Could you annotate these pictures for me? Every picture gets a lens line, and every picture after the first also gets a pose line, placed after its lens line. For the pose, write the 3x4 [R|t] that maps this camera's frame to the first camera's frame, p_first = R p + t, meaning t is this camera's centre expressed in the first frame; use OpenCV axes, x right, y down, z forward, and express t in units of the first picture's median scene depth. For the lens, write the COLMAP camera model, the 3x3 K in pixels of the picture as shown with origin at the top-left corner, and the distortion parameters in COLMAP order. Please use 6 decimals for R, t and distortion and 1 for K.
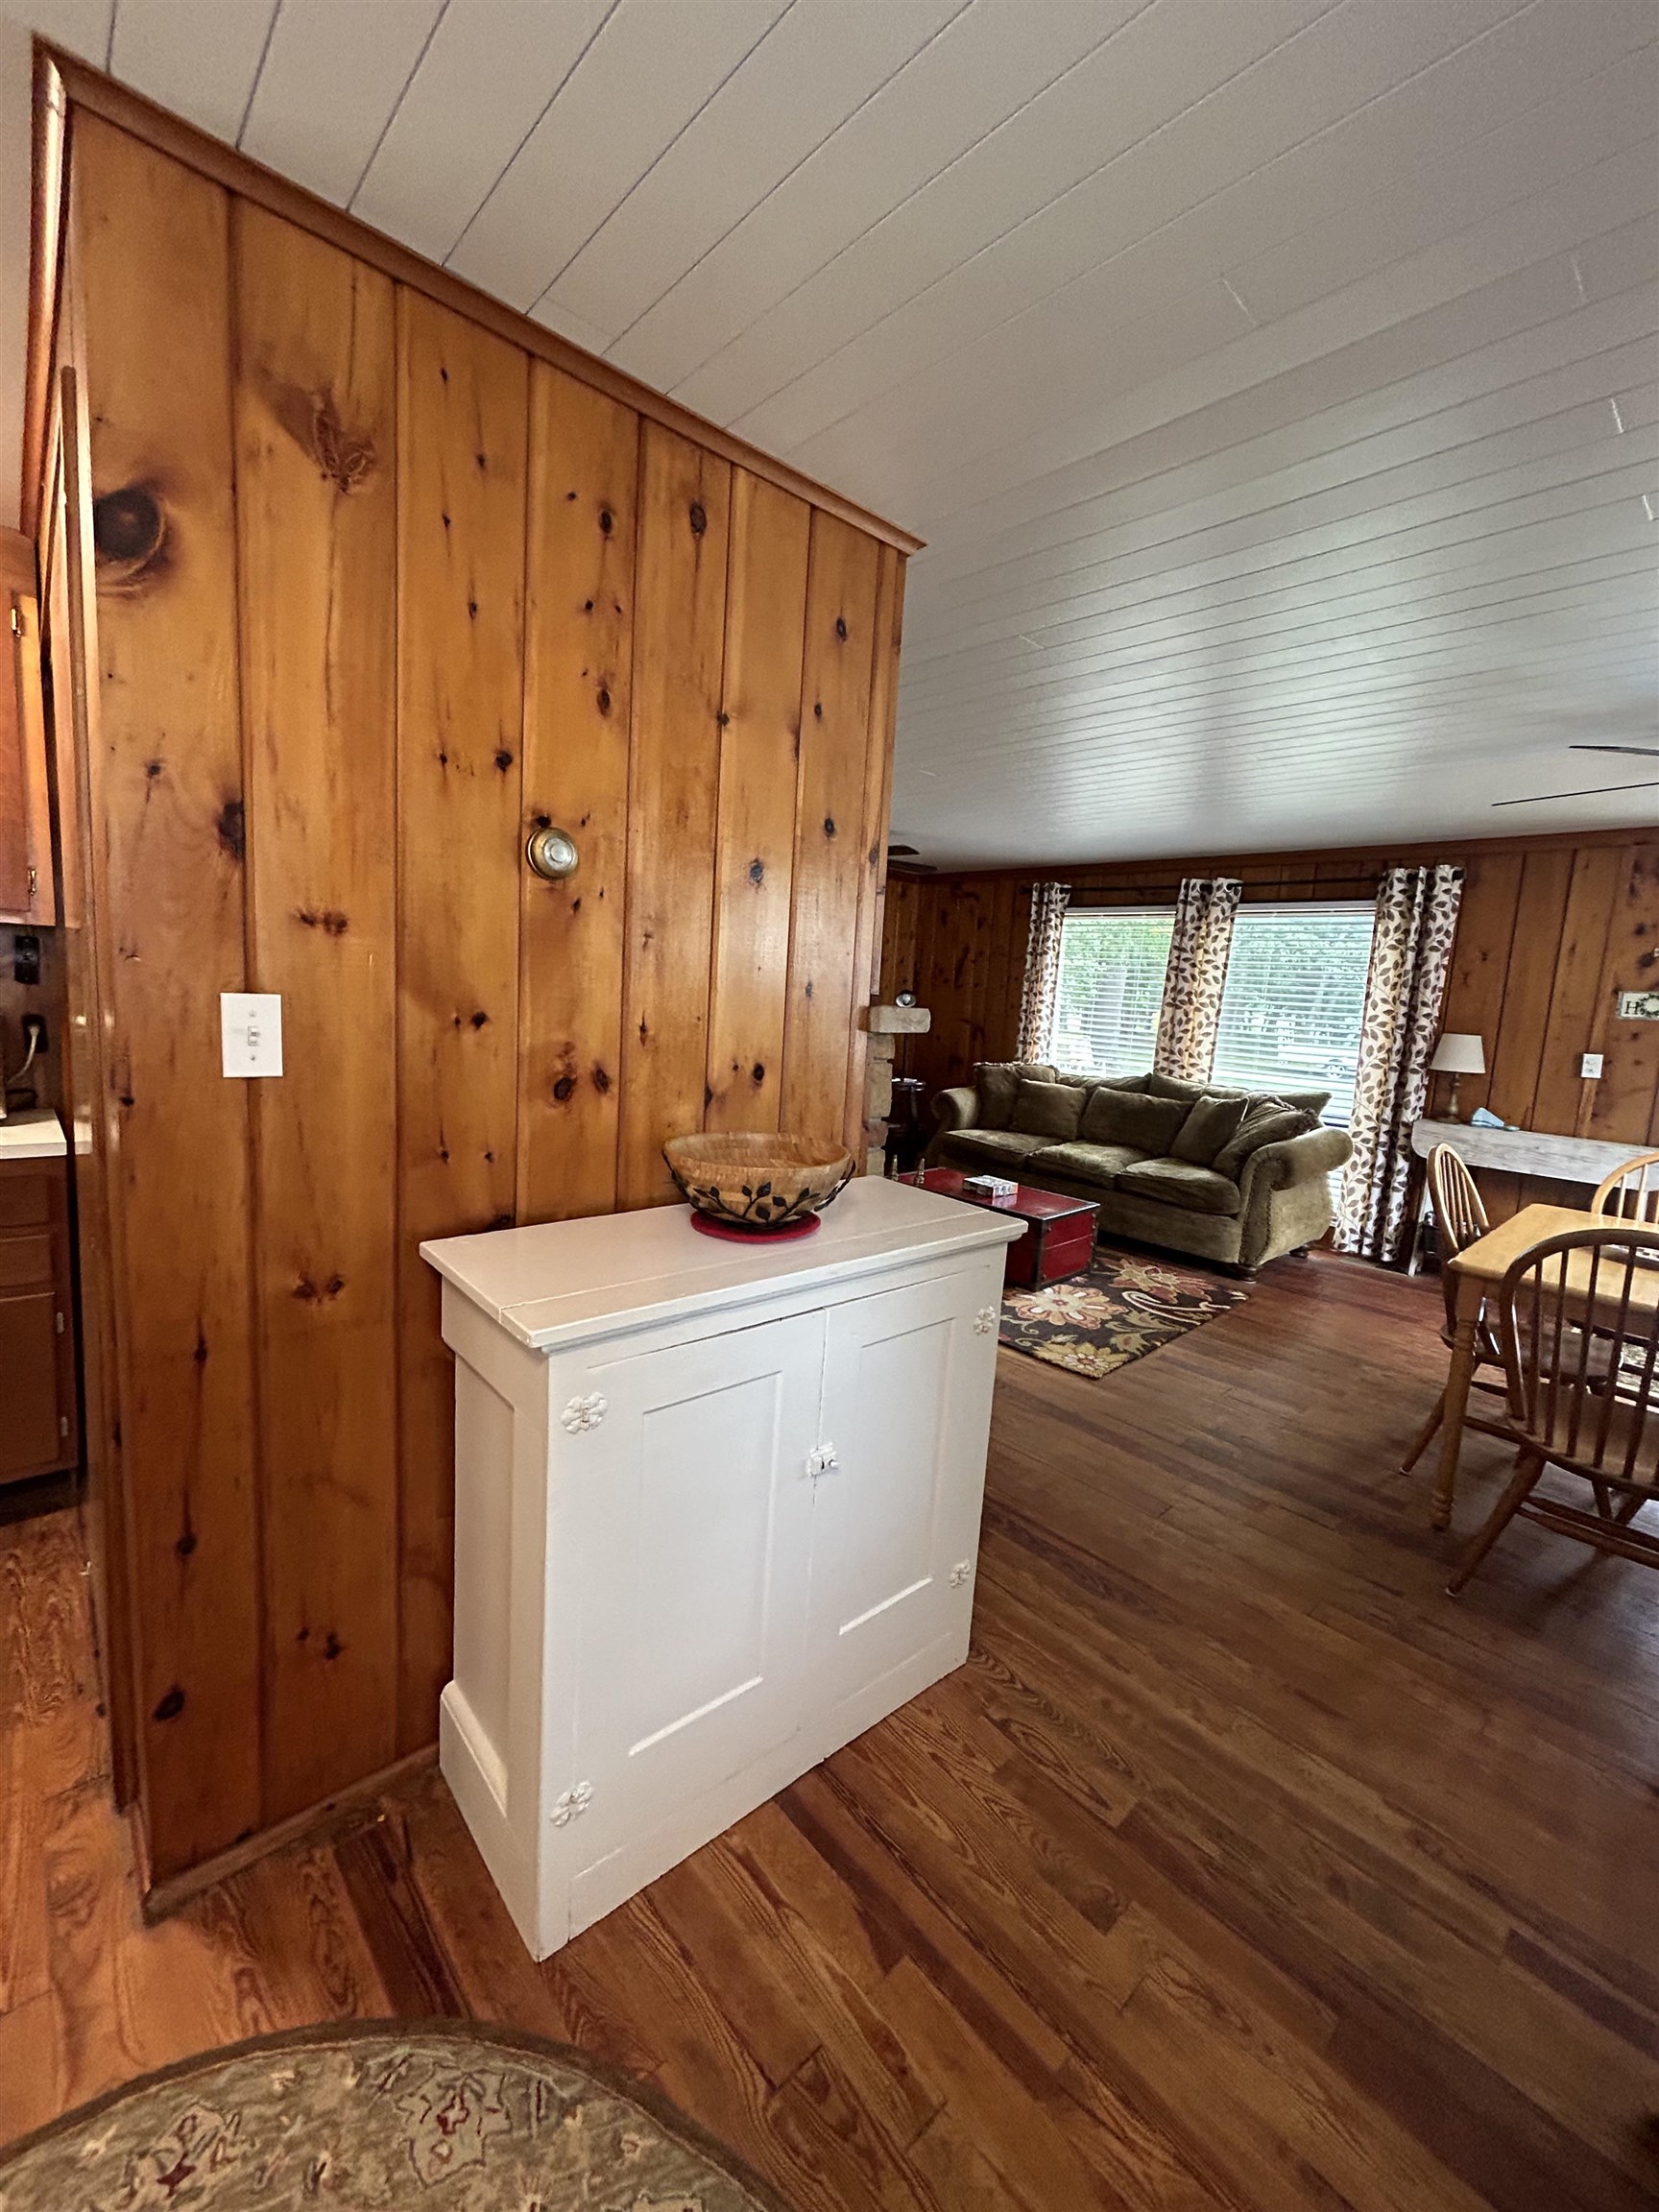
lens RADIAL K [[887.9, 0, 833.7], [0, 887.9, 1110.5], [0, 0, 1]] dist [-0.002438, 0.001015]
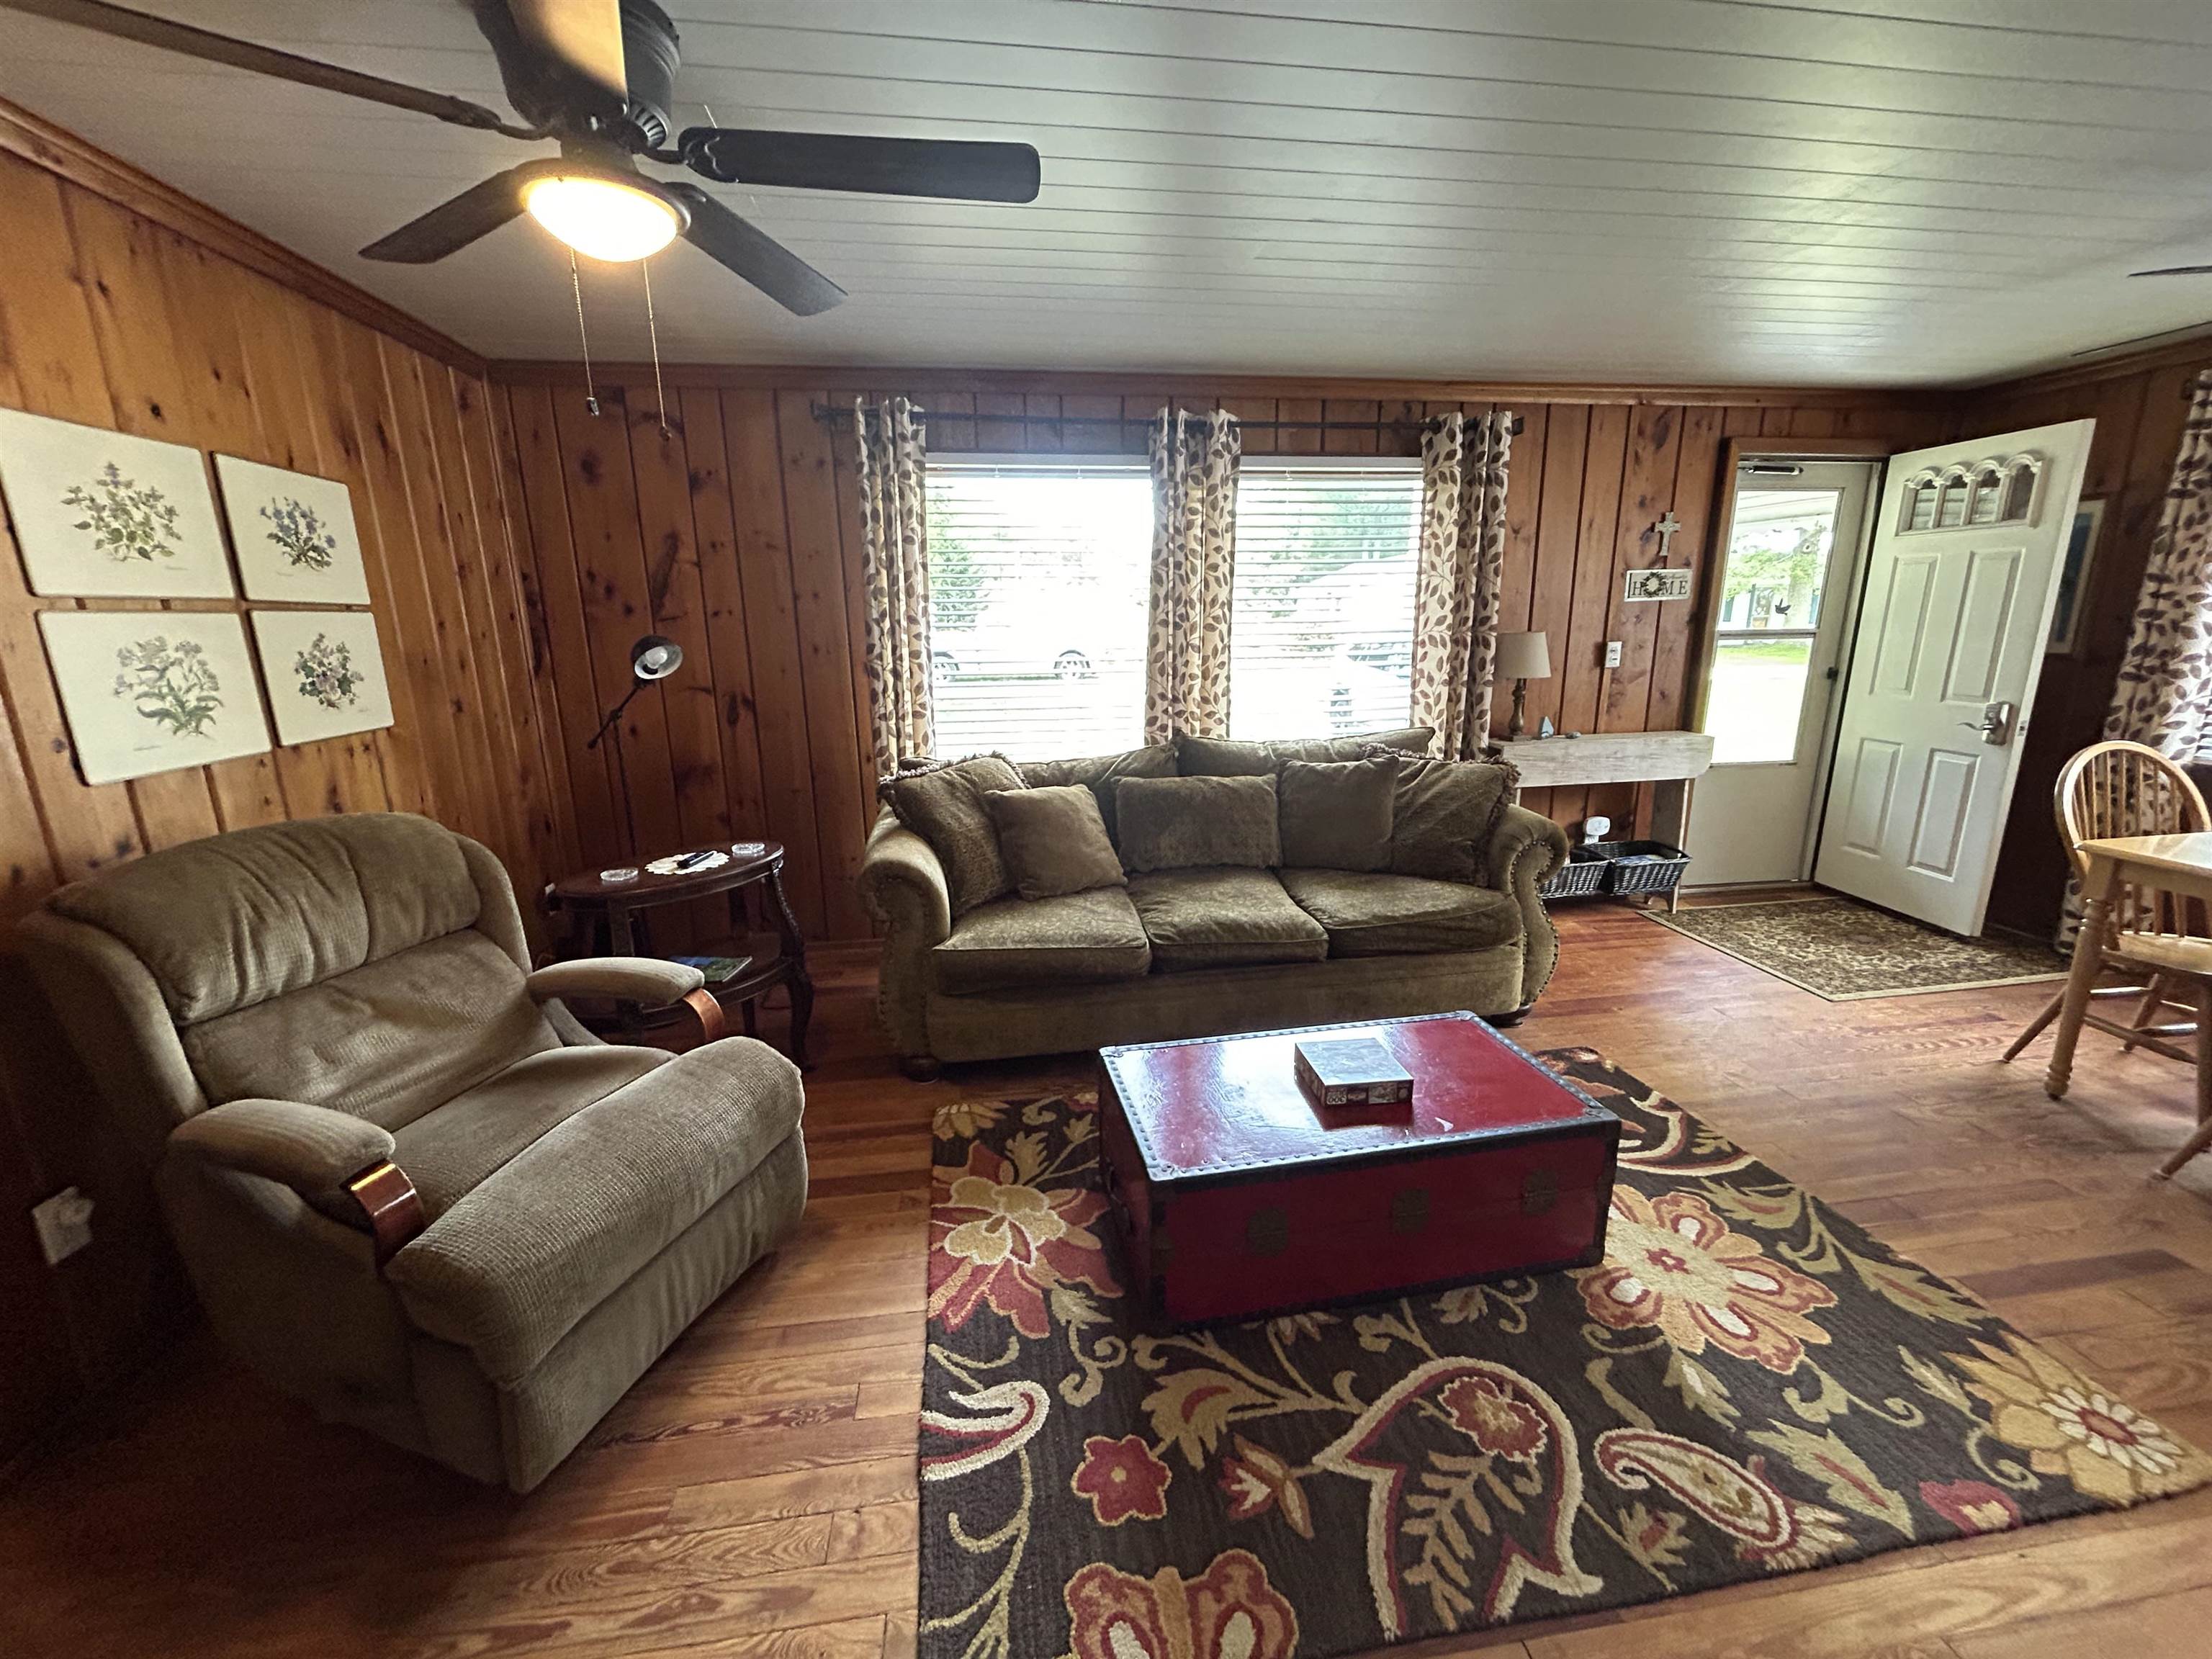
lens RADIAL K [[887.9, 0, 1106.7], [0, 887.9, 831.1], [0, 0, 1]] dist [-0.002438, 0.001015]
pose [[0.563409, -0.258246, 0.784780, -0.752828], [0.165053, 0.965926, 0.199360, -0.499202], [-0.809523, 0.017209, 0.586836, 3.076030]]
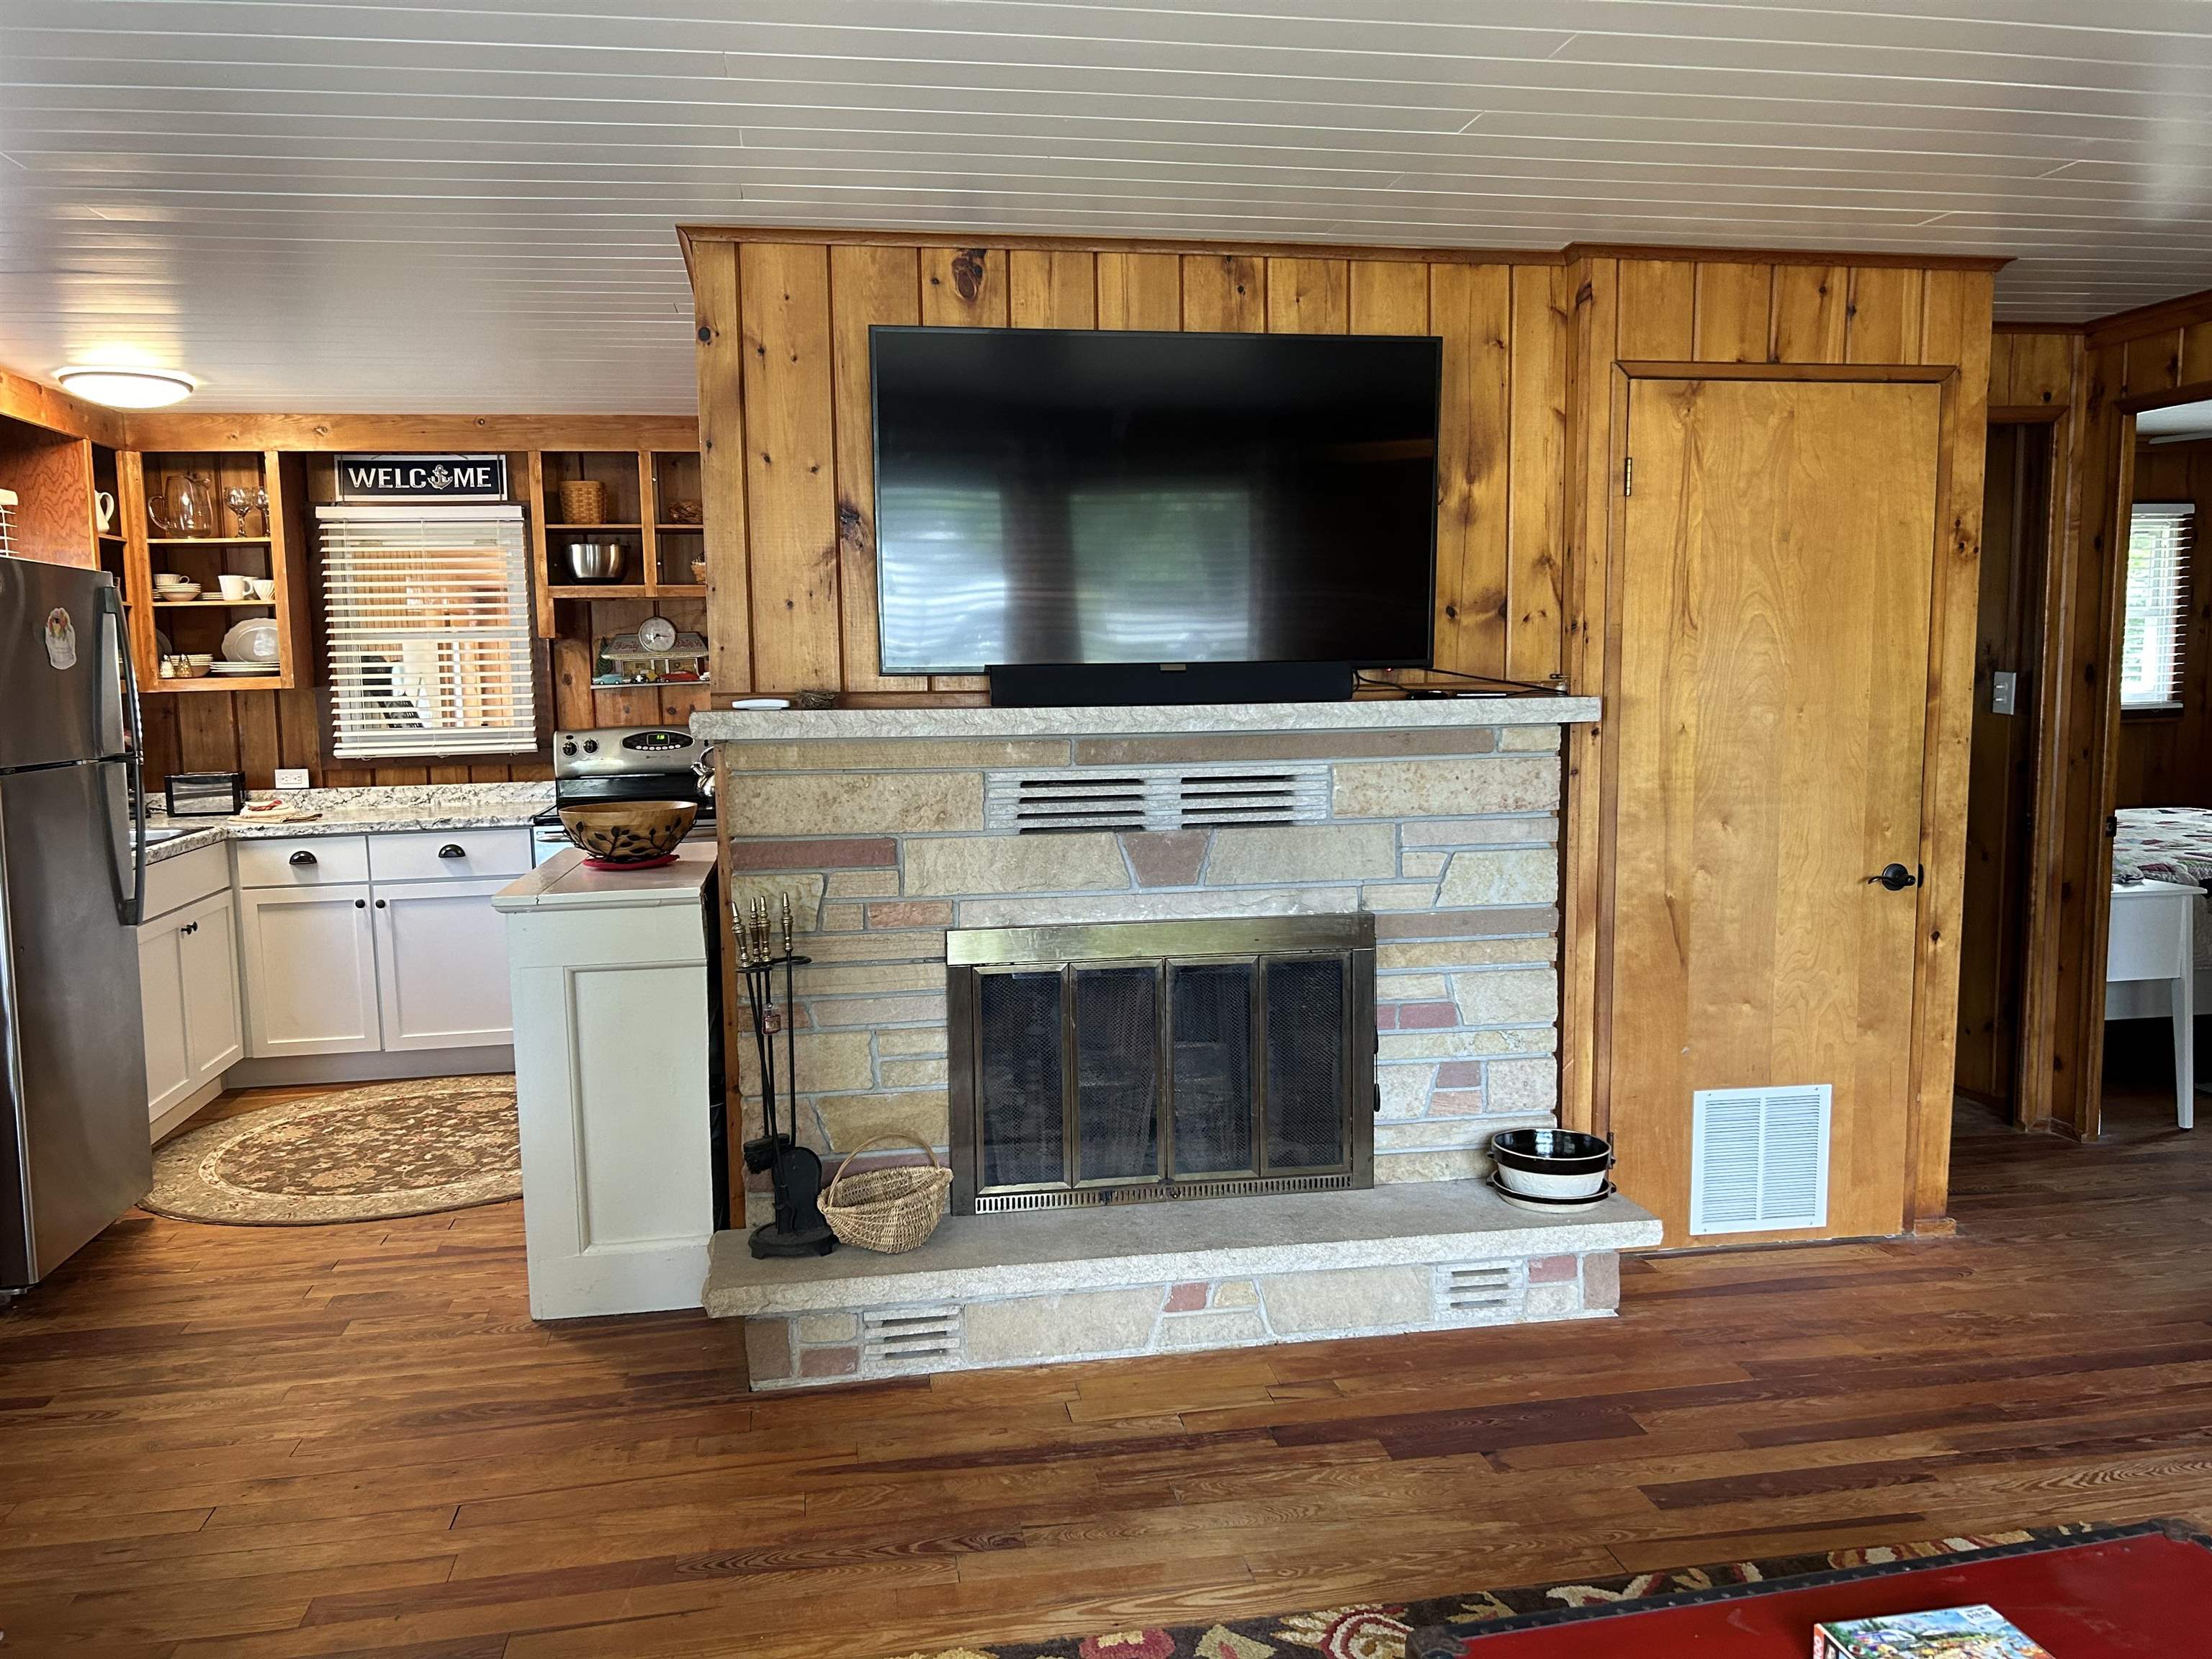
lens RADIAL K [[1681.6, 0, 1104.4], [0, 1681.6, 841.9], [0, 0, 1]] dist [0.047126, -0.051212]
pose [[-0.536878, 0.041075, -0.842659, 2.140218], [-0.134649, 0.981839, 0.133647, -0.439694], [0.832846, 0.185216, -0.521597, 3.683060]]
